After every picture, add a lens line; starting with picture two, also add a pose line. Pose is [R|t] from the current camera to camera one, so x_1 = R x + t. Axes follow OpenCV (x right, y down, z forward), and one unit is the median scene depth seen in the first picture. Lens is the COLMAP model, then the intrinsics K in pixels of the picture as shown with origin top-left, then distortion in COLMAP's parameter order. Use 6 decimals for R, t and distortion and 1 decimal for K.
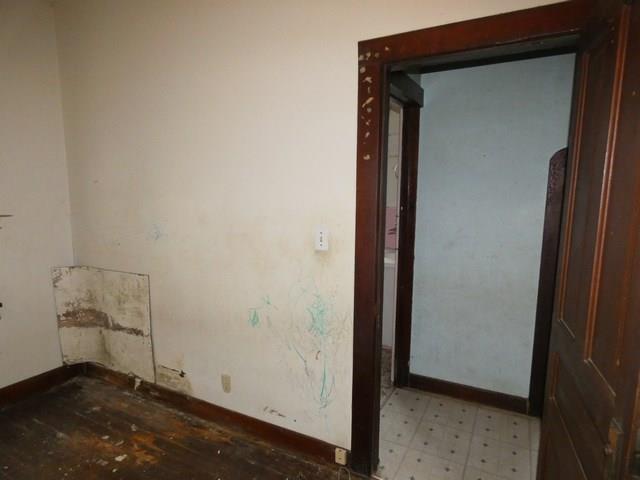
lens RADIAL K [[385.0, 0, 321.1], [0, 385.0, 242.1], [0, 0, 1]] dist [0.001493, -0.002252]
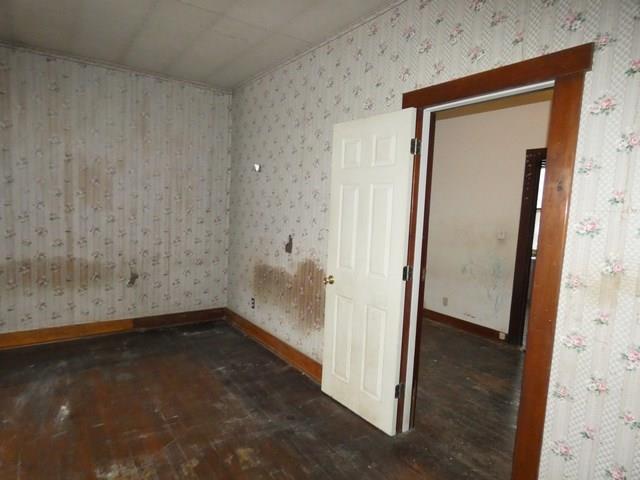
lens RADIAL K [[385.0, 0, 319.7], [0, 385.0, 239.0], [0, 0, 1]] dist [0.001493, -0.002252]
pose [[0.896473, 0.081737, -0.435495, 0.021856], [-0.107023, 0.993682, -0.033806, 0.154675], [0.429980, 0.076914, 0.899556, -1.059073]]
